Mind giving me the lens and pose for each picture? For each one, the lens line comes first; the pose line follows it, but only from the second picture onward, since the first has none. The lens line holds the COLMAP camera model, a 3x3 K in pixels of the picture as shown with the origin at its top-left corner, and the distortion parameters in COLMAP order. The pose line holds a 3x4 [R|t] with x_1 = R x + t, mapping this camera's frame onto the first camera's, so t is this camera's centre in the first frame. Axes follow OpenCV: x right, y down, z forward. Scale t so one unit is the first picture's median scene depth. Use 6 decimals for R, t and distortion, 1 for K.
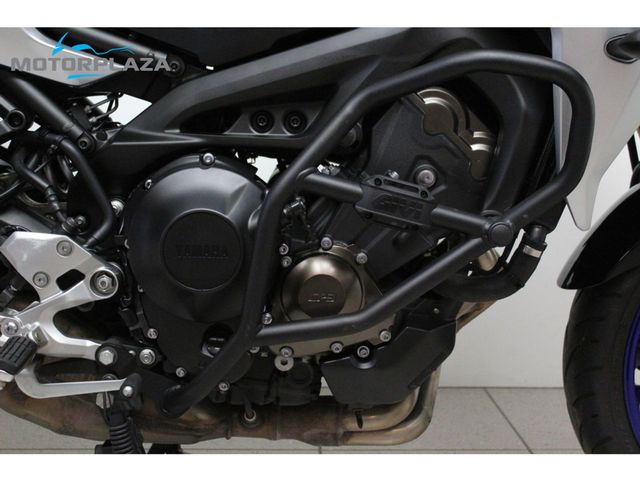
lens RADIAL K [[903.6, 0, 320.0], [0, 903.6, 240.0], [0, 0, 1]] dist [-0.023107, -0.053381]
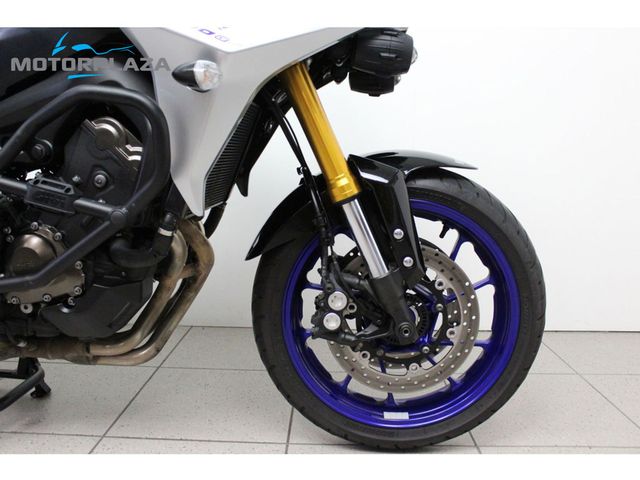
lens RADIAL K [[563.3, 0, 320.0], [0, 563.3, 240.0], [0, 0, 1]] dist [-0.089575, 0.002686]
pose [[0.997537, 0.004516, -0.070003, 0.518436], [-0.004026, 0.999966, 0.007152, 0.017858], [0.070032, -0.006853, 0.997521, 0.145309]]
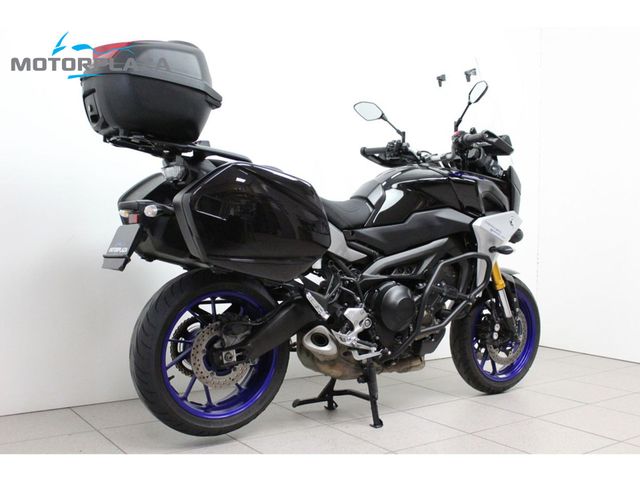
lens RADIAL K [[691.1, 0, 320.0], [0, 691.1, 240.0], [0, 0, 1]] dist [-0.176026, 0.000120]
pose [[0.854436, -0.017193, 0.519273, -1.667622], [0.079781, 0.991940, -0.098433, -0.017281], [-0.513395, 0.125533, 0.848921, -1.037607]]
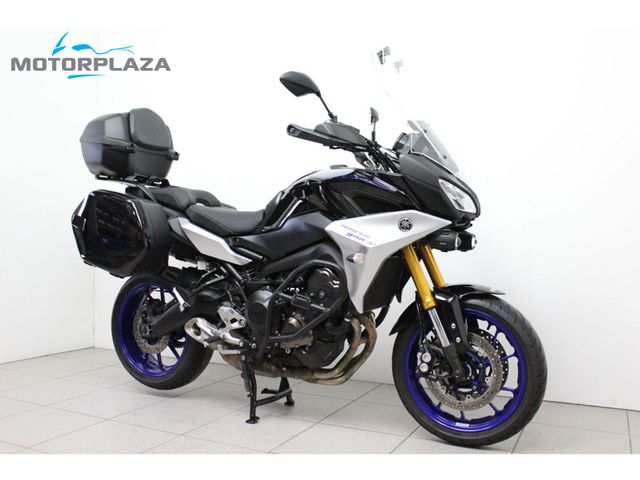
lens RADIAL K [[582.8, 0, 320.0], [0, 582.8, 240.0], [0, 0, 1]] dist [-0.063062, 0.001940]
pose [[0.879630, -0.012550, -0.475492, 1.100209], [-0.059340, 0.988947, -0.135877, 0.019796], [0.471942, 0.147737, 0.869163, -0.853545]]
